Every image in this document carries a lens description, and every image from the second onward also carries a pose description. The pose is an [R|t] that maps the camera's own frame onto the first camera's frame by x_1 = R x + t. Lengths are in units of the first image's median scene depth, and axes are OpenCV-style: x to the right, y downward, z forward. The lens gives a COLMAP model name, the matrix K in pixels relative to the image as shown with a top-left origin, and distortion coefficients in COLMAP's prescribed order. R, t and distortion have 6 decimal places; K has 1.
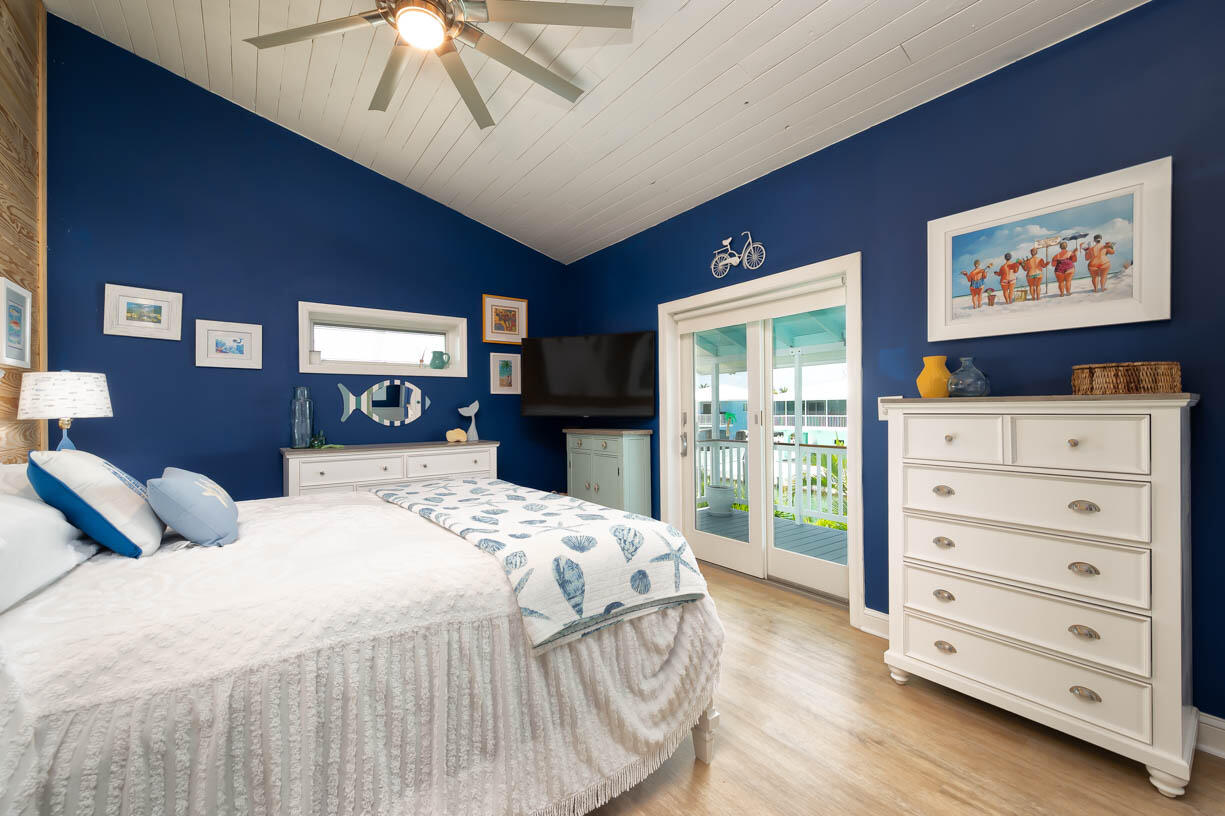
lens RADIAL K [[488.5, 0, 618.2], [0, 488.5, 410.5], [0, 0, 1]] dist [-0.001376, -0.000498]
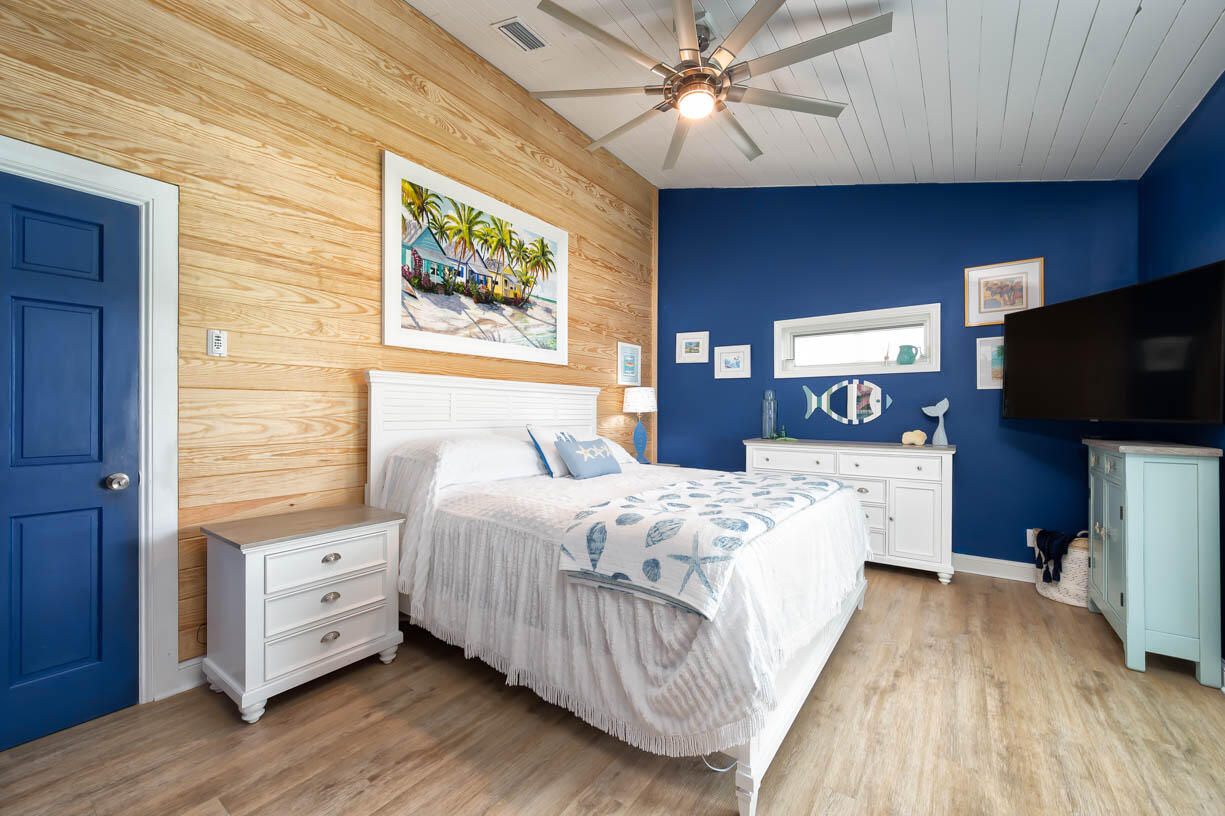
lens RADIAL K [[488.5, 0, 618.8], [0, 488.5, 406.0], [0, 0, 1]] dist [-0.001376, -0.000498]
pose [[0.297069, -0.000497, -0.954856, 0.455560], [-0.006181, 0.999978, -0.002444, -0.001516], [0.954836, 0.006628, 0.297059, 0.266238]]
